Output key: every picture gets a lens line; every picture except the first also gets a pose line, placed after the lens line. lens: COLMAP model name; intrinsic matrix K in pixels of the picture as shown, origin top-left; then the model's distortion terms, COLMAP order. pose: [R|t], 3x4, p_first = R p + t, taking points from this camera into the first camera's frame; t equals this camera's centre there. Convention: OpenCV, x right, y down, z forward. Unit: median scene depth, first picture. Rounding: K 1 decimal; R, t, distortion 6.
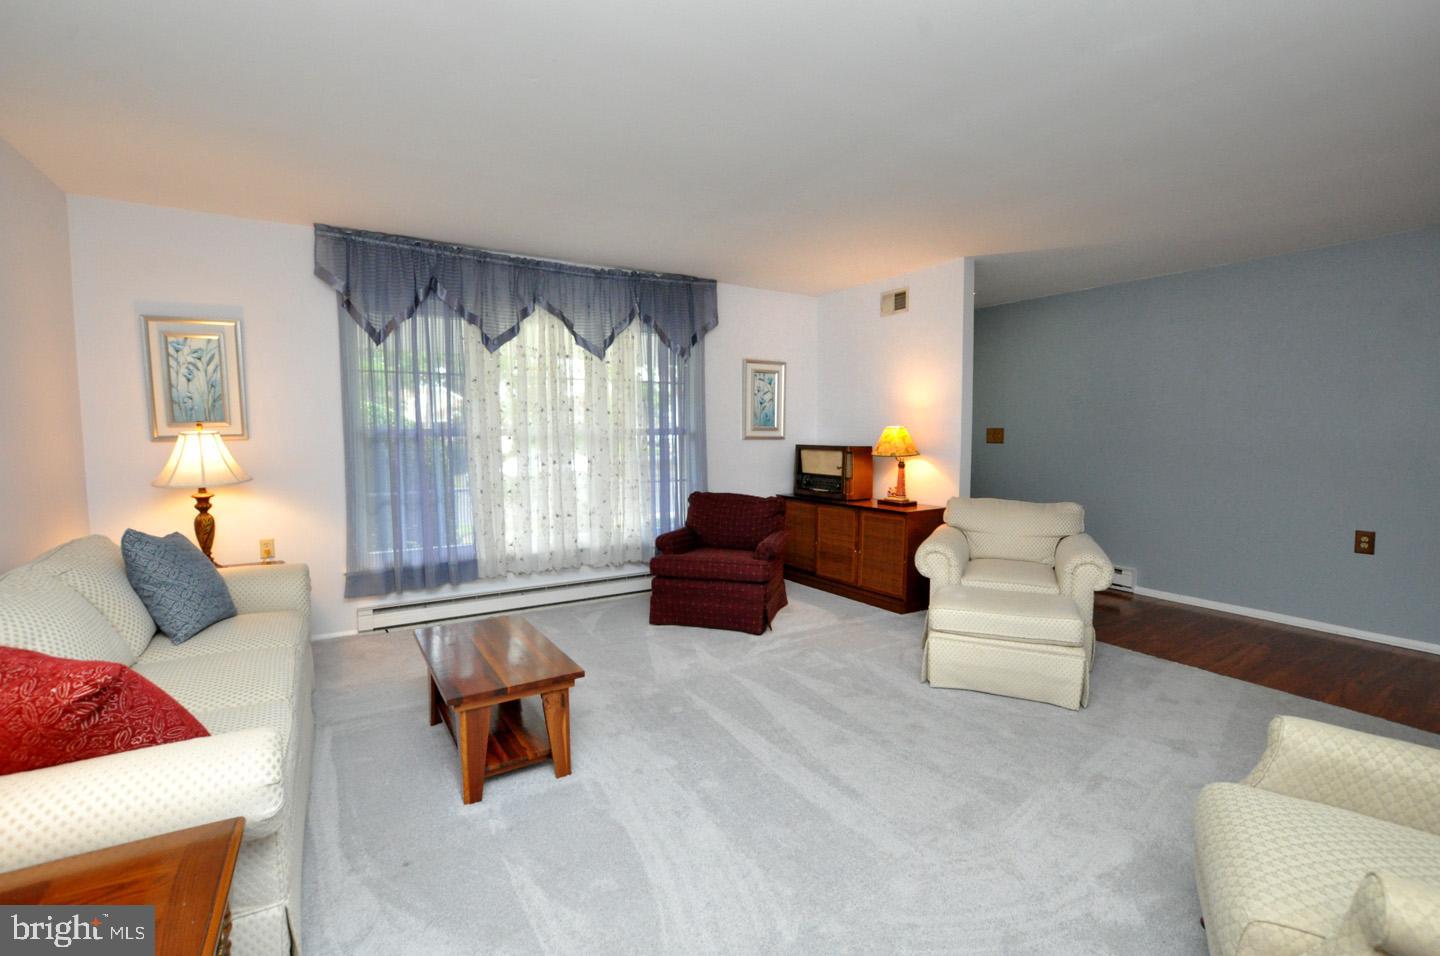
lens RADIAL K [[633.8, 0, 722.6], [0, 633.8, 477.6], [0, 0, 1]] dist [-0.032557, 0.004581]
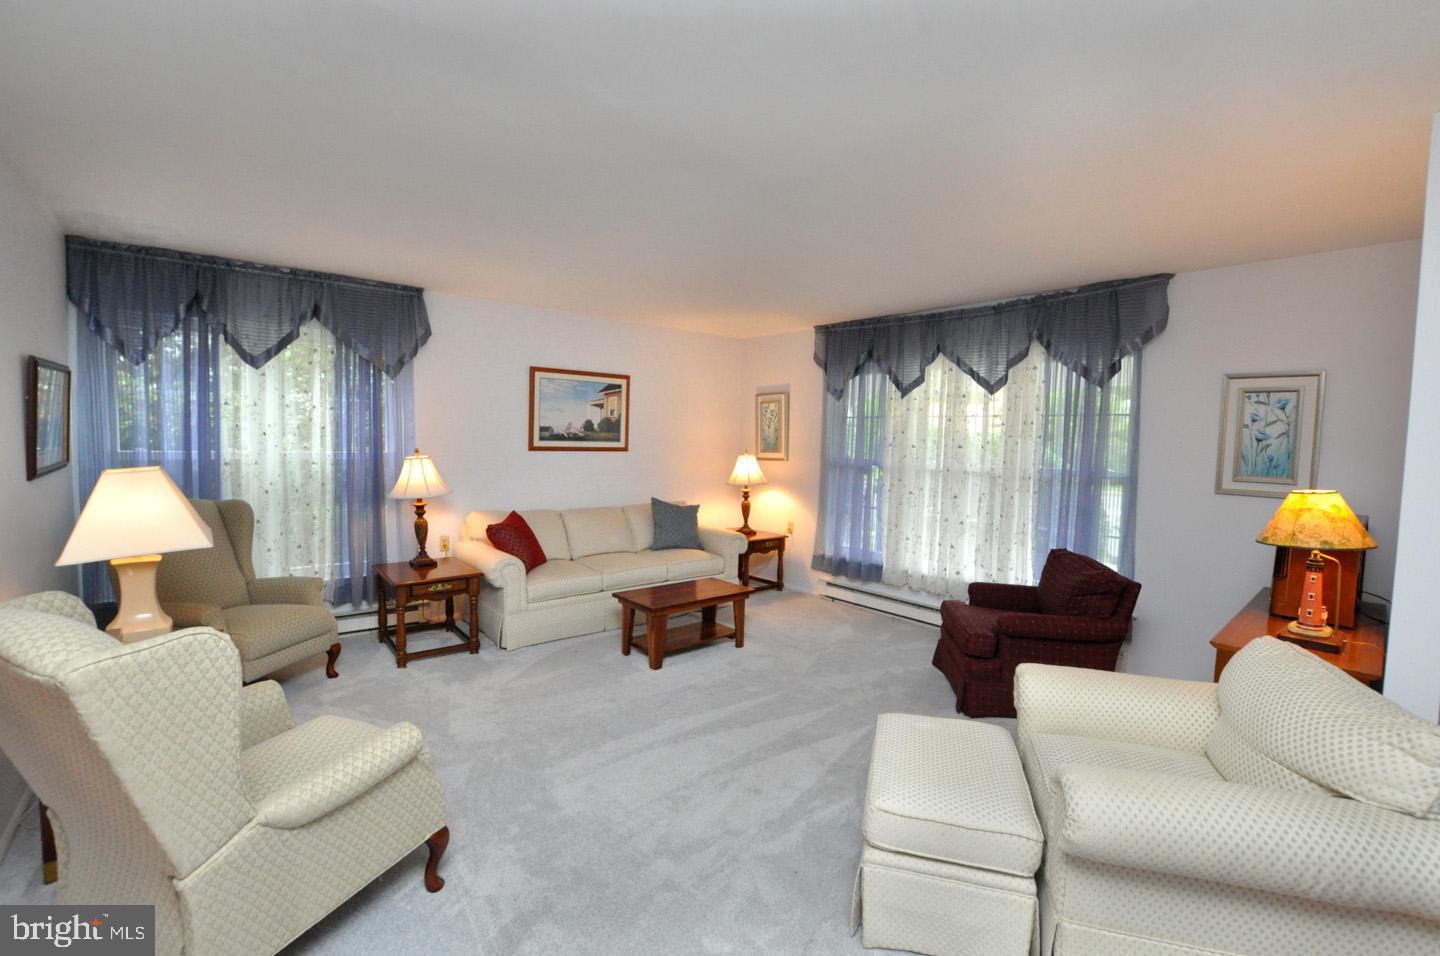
lens RADIAL K [[633.8, 0, 722.6], [0, 633.8, 477.6], [0, 0, 1]] dist [-0.032557, 0.004581]
pose [[0.147127, 0.066812, -0.986858, 0.795919], [-0.095223, 0.994039, 0.053101, -0.081026], [0.984523, 0.086159, 0.152612, 0.497282]]
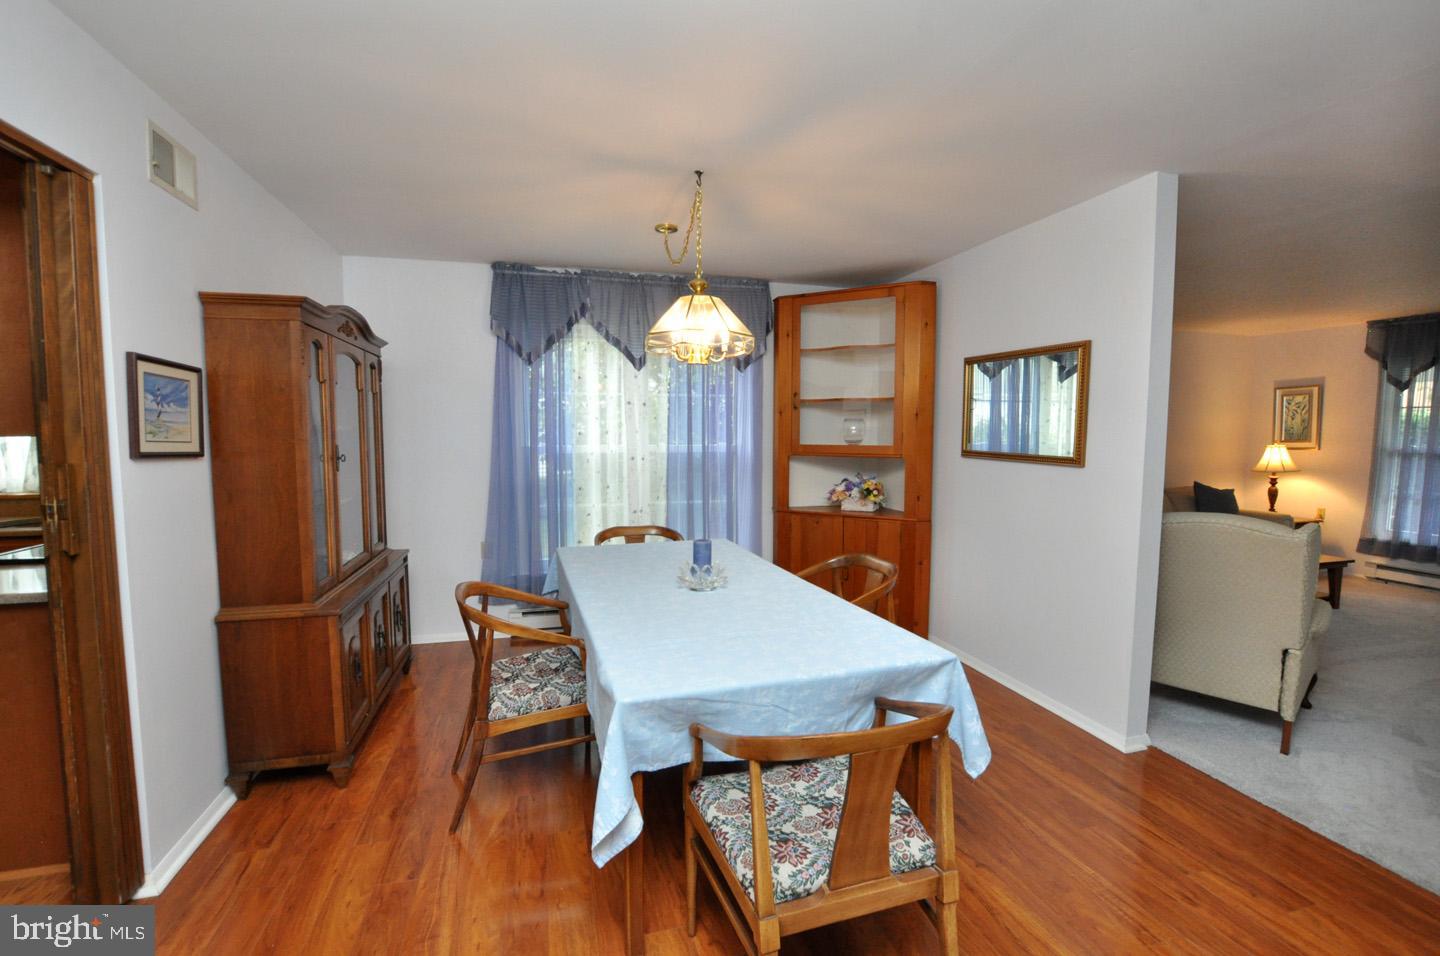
lens RADIAL K [[633.8, 0, 722.6], [0, 633.8, 477.6], [0, 0, 1]] dist [-0.032557, 0.004581]
pose [[-0.280845, 0.078570, -0.956532, 1.240118], [-0.073223, 0.991985, 0.102981, -0.035761], [0.956956, 0.098962, -0.272840, -0.128751]]
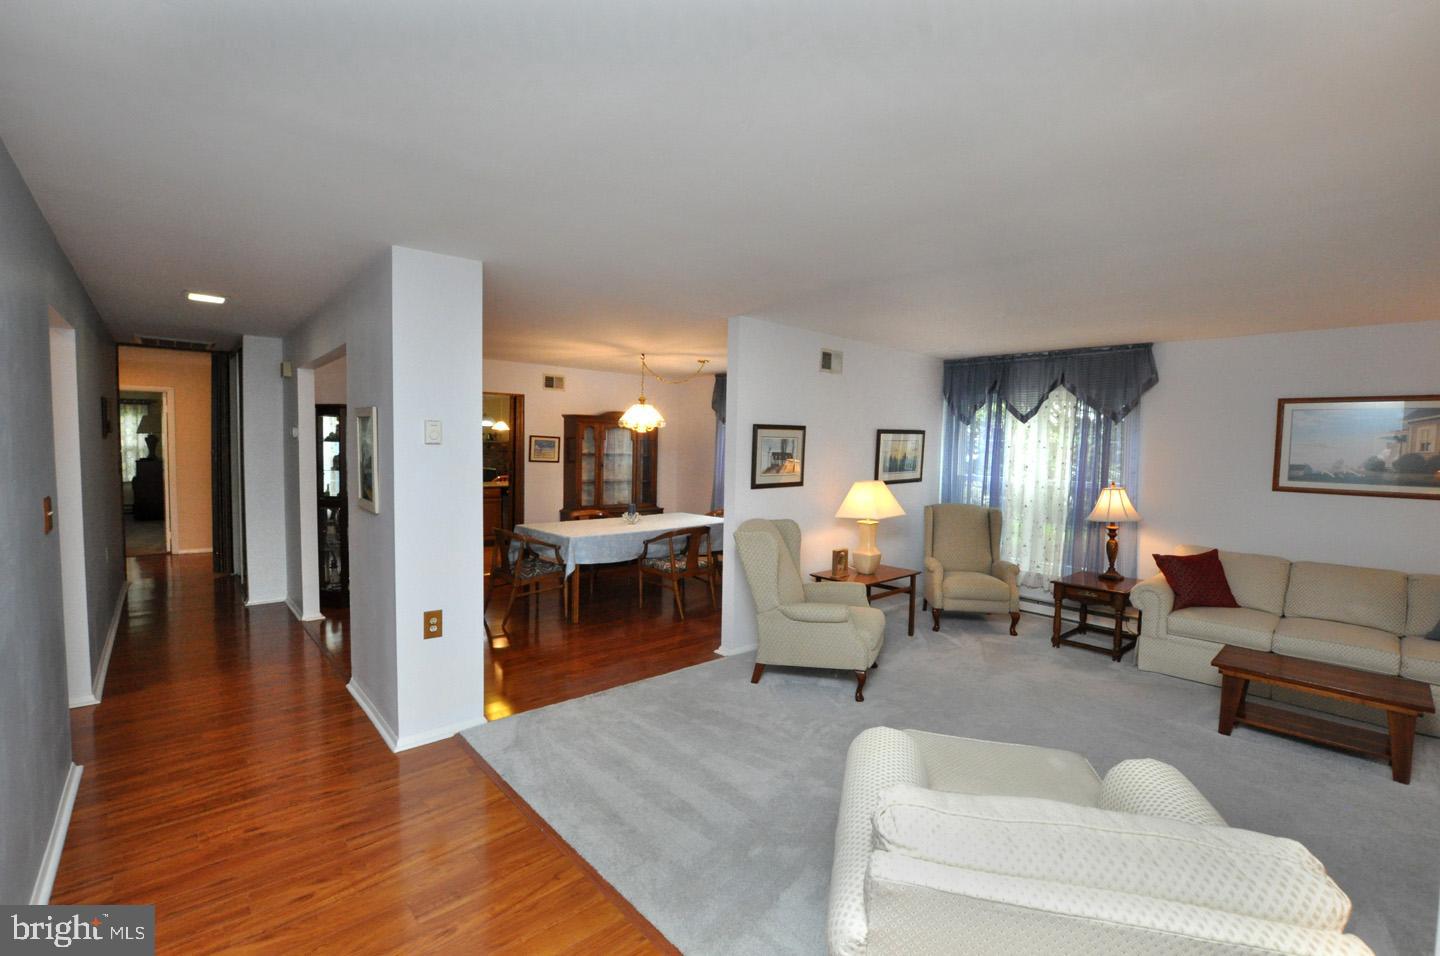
lens RADIAL K [[633.8, 0, 722.6], [0, 633.8, 477.6], [0, 0, 1]] dist [-0.032557, 0.004581]
pose [[-0.983712, -0.010484, -0.179446, 0.680627], [-0.033629, 0.991405, 0.126432, -0.163878], [0.176578, 0.130407, -0.975610, 1.231109]]
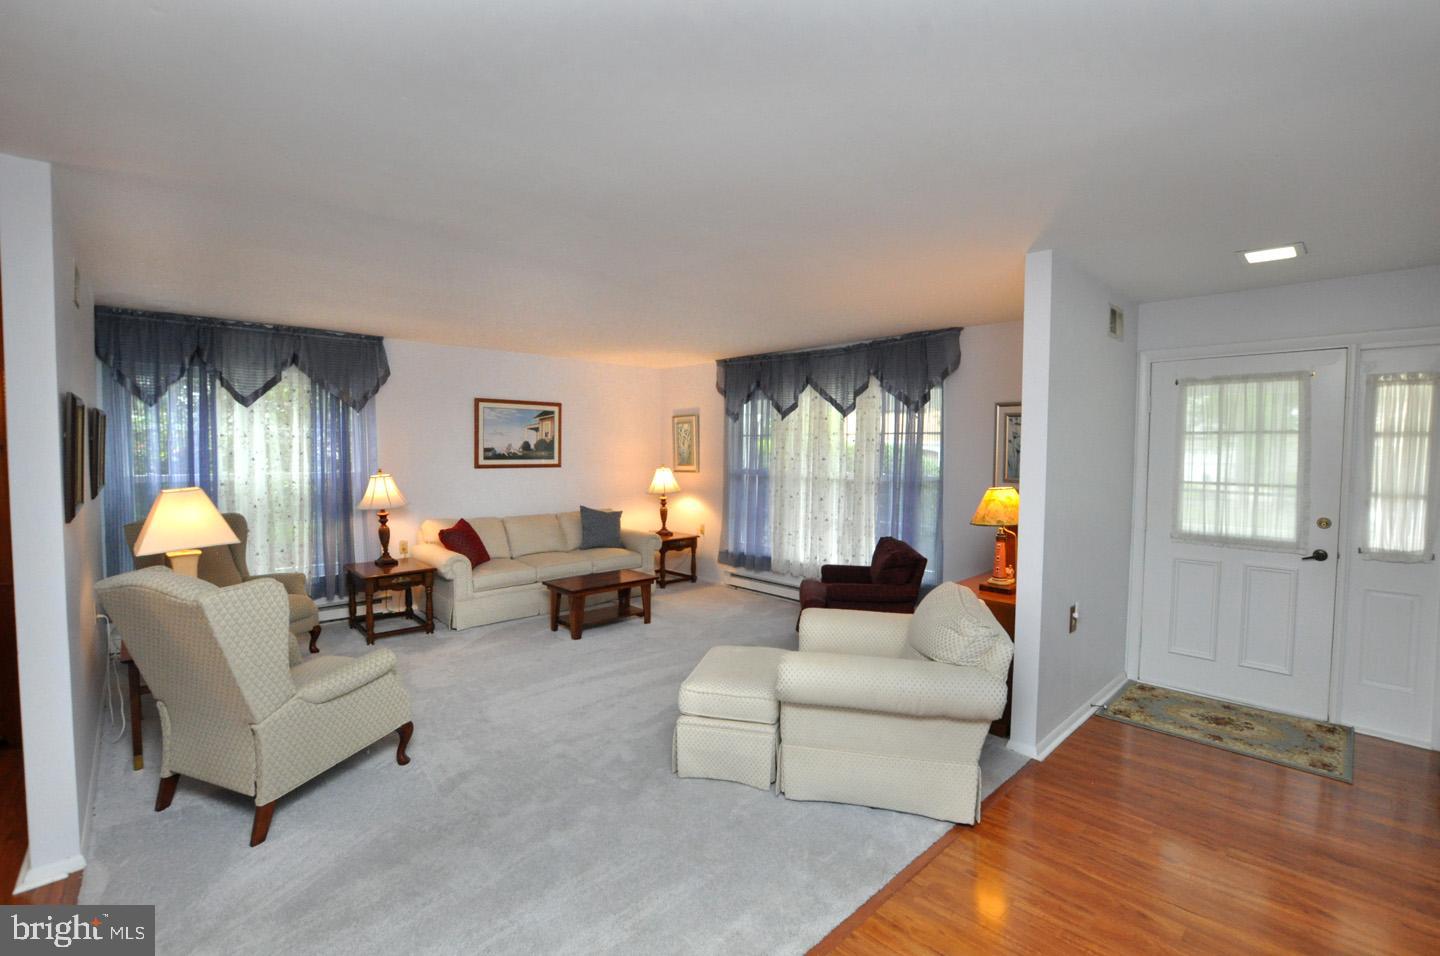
lens RADIAL K [[634.4, 0, 720.0], [0, 634.4, 478.0], [0, 0, 1]] dist [-0.026695, -0.000108]
pose [[0.204483, 0.047422, -0.977721, 1.085407], [-0.077758, 0.996456, 0.032068, -0.101669], [0.975777, 0.069468, 0.207446, 0.564486]]
